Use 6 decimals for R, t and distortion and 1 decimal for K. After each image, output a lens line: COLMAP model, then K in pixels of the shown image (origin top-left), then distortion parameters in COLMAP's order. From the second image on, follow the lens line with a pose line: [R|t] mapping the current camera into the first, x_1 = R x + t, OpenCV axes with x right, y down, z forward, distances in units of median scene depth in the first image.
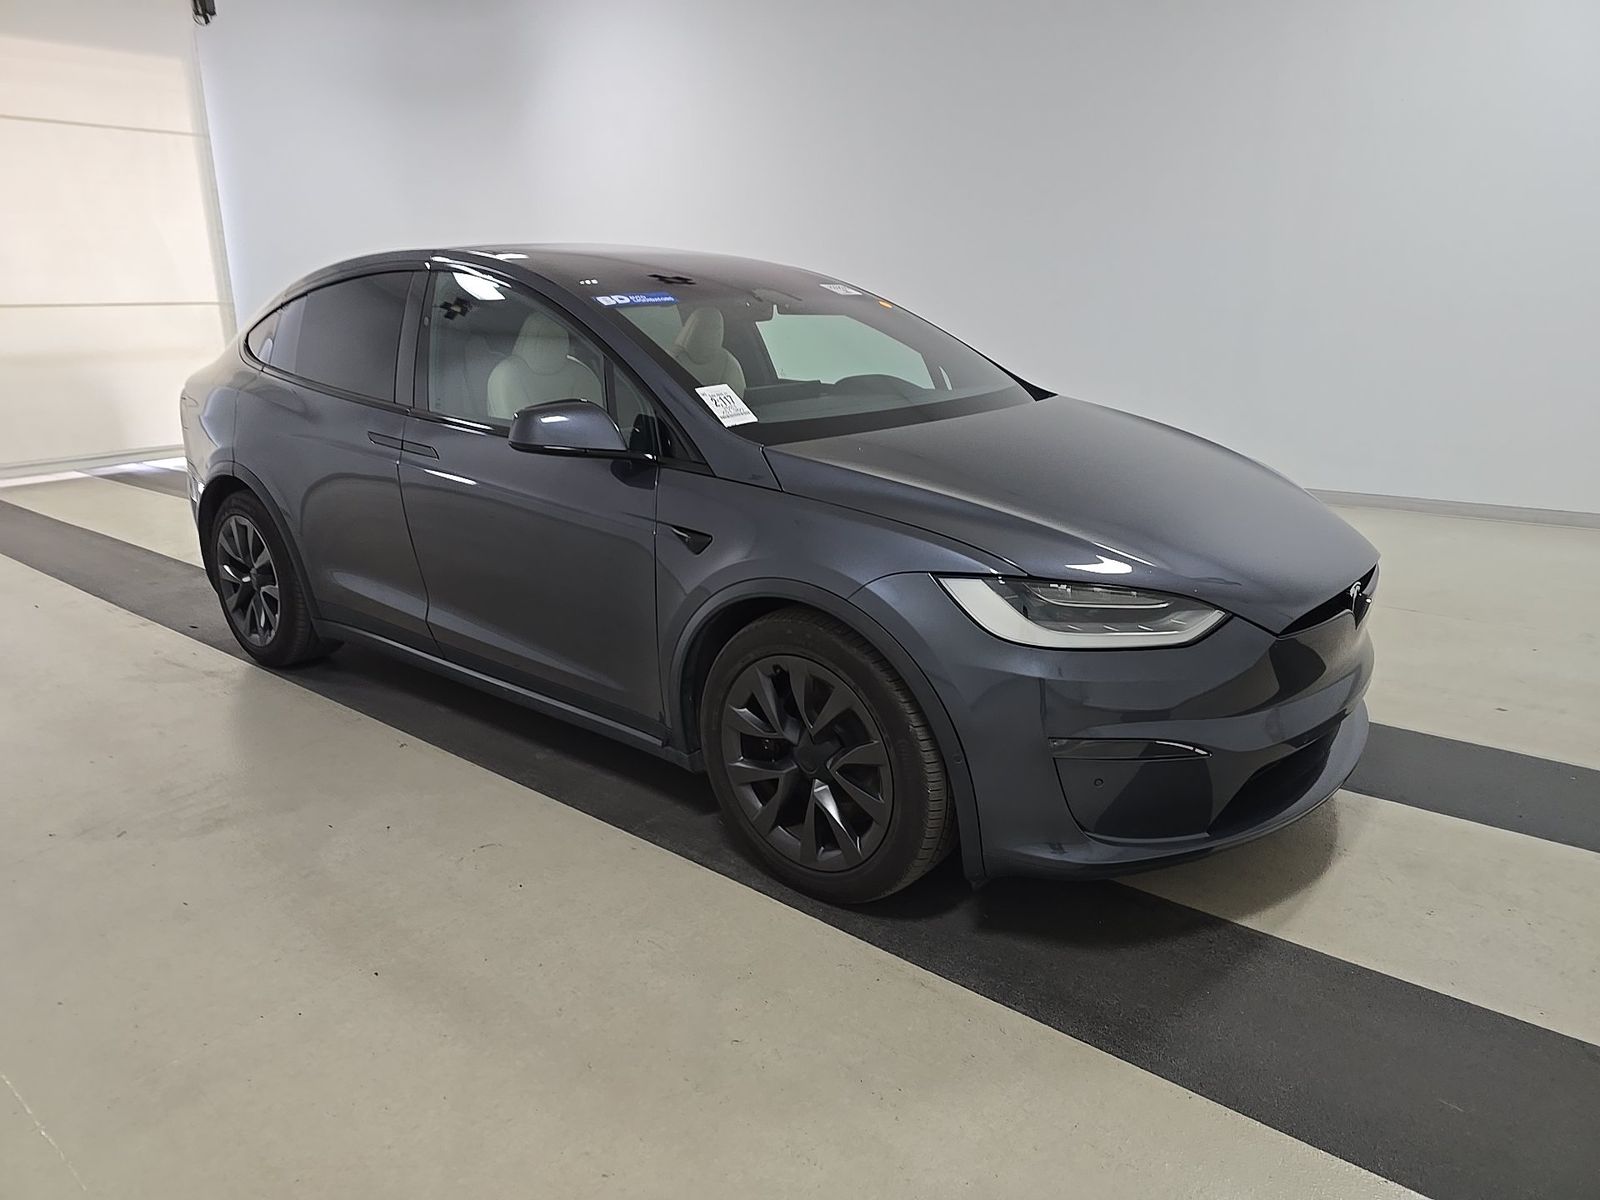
lens RADIAL K [[1086.1, 0, 800.0], [0, 1086.1, 600.0], [0, 0, 1]] dist [0.001300, -0.000721]
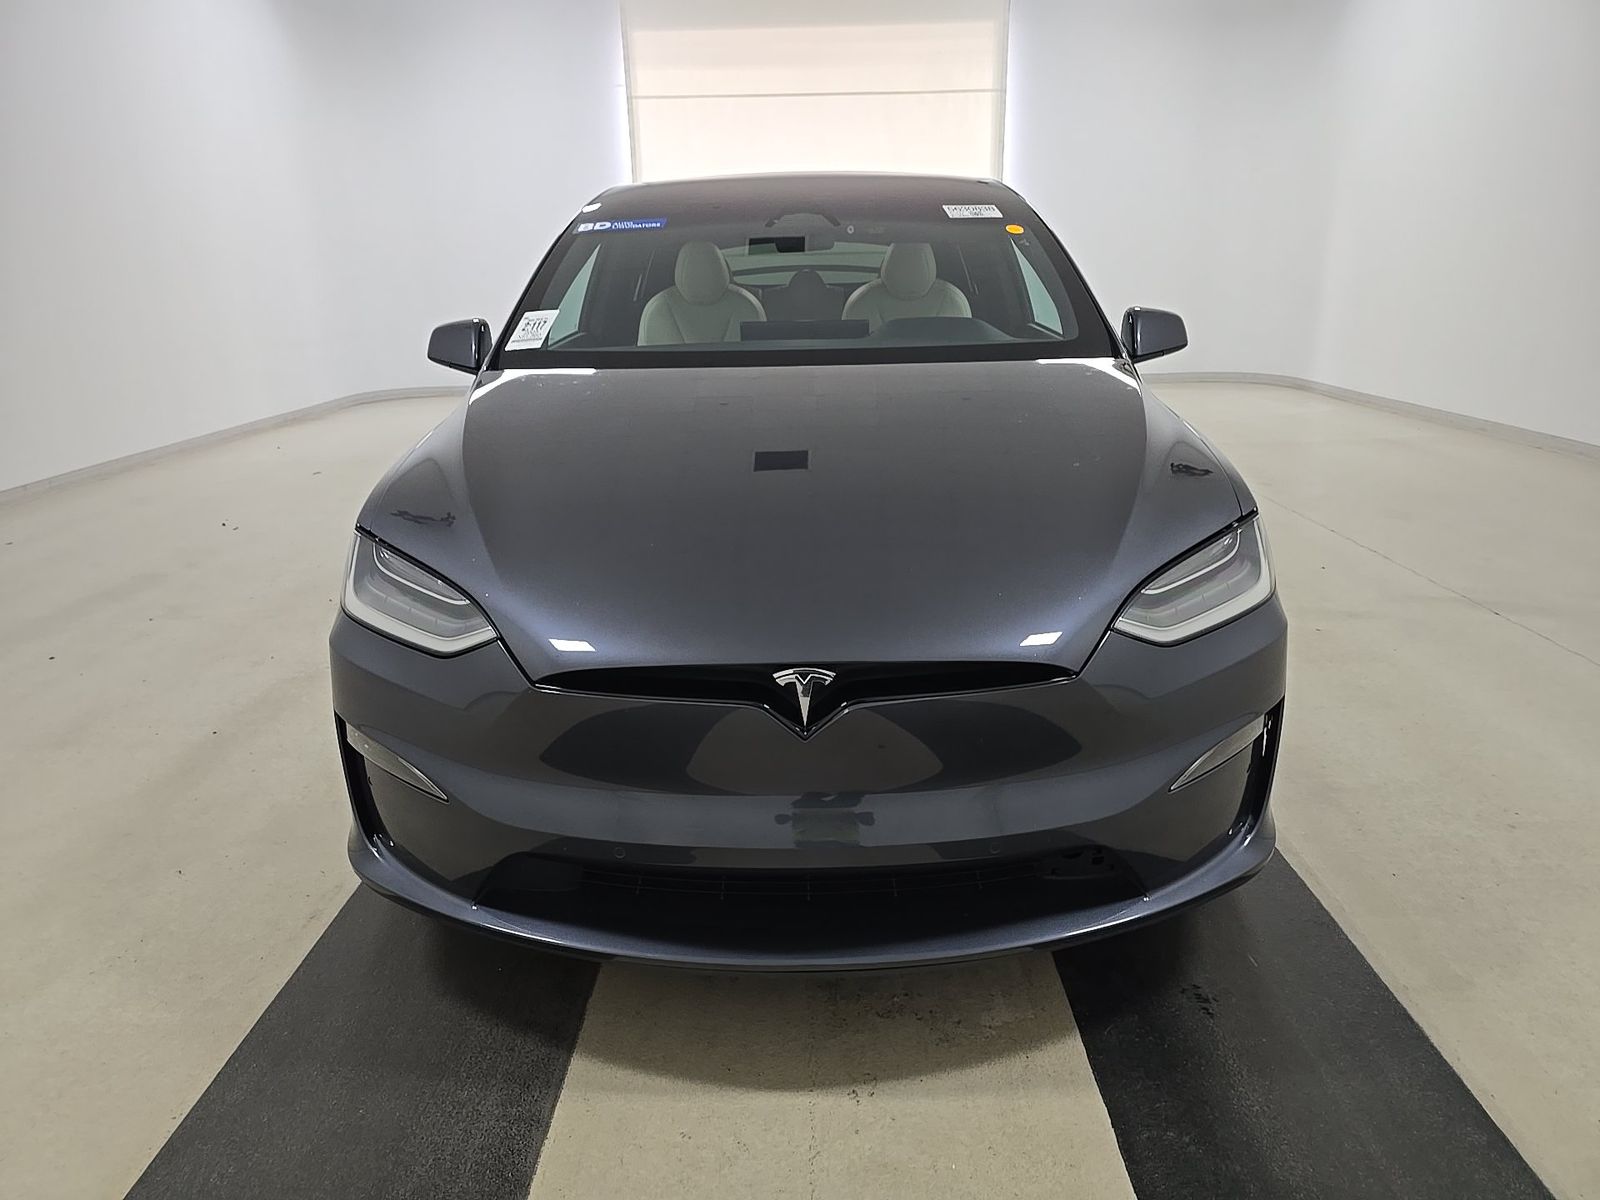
lens RADIAL K [[1063.1, 0, 800.0], [0, 1063.1, 600.0], [0, 0, 1]] dist [-0.002729, -0.002894]
pose [[0.641493, 0.234834, -0.730301, 0.811264], [-0.196109, 0.970561, 0.139831, -0.116230], [0.741639, 0.053518, 0.668661, 0.518904]]
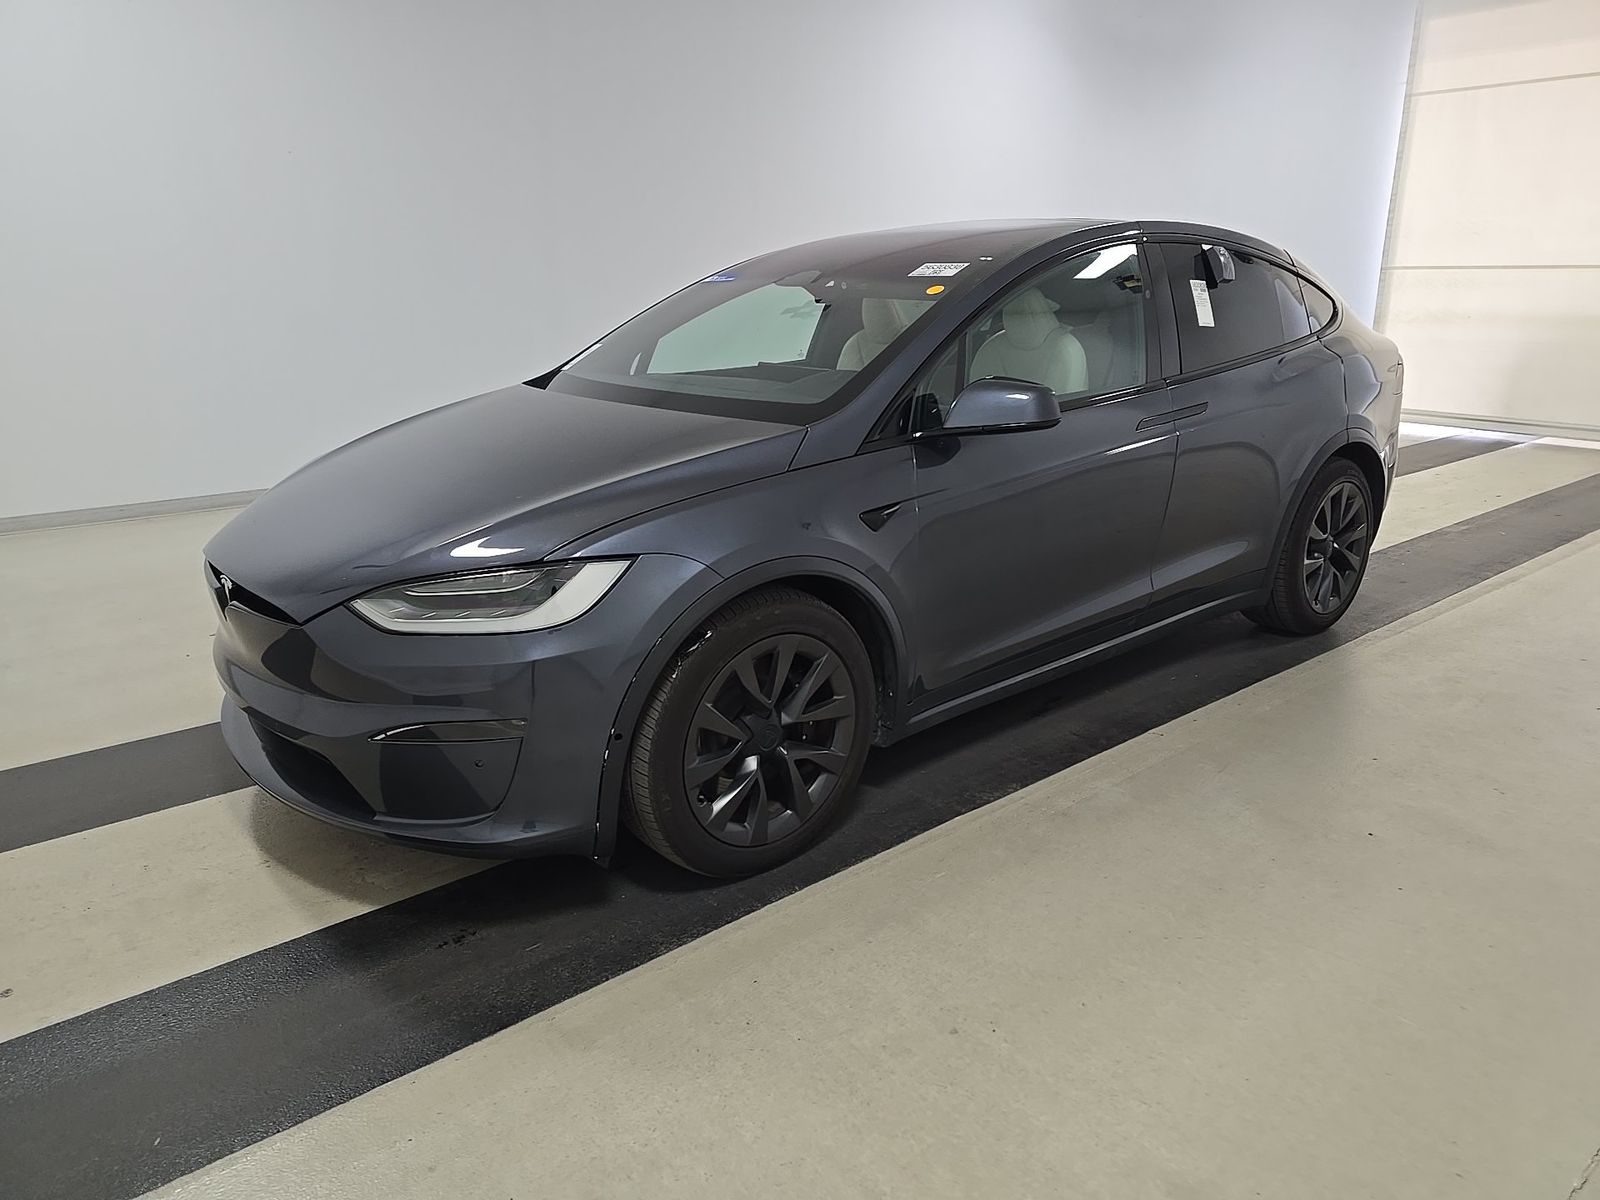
lens RADIAL K [[1063.1, 0, 800.0], [0, 1063.1, 600.0], [0, 0, 1]] dist [-0.002729, -0.002894]
pose [[-0.152842, 0.299100, -0.941901, 1.181913], [-0.246346, 0.911482, 0.329415, -0.390875], [0.957054, 0.282382, -0.065630, 1.358551]]
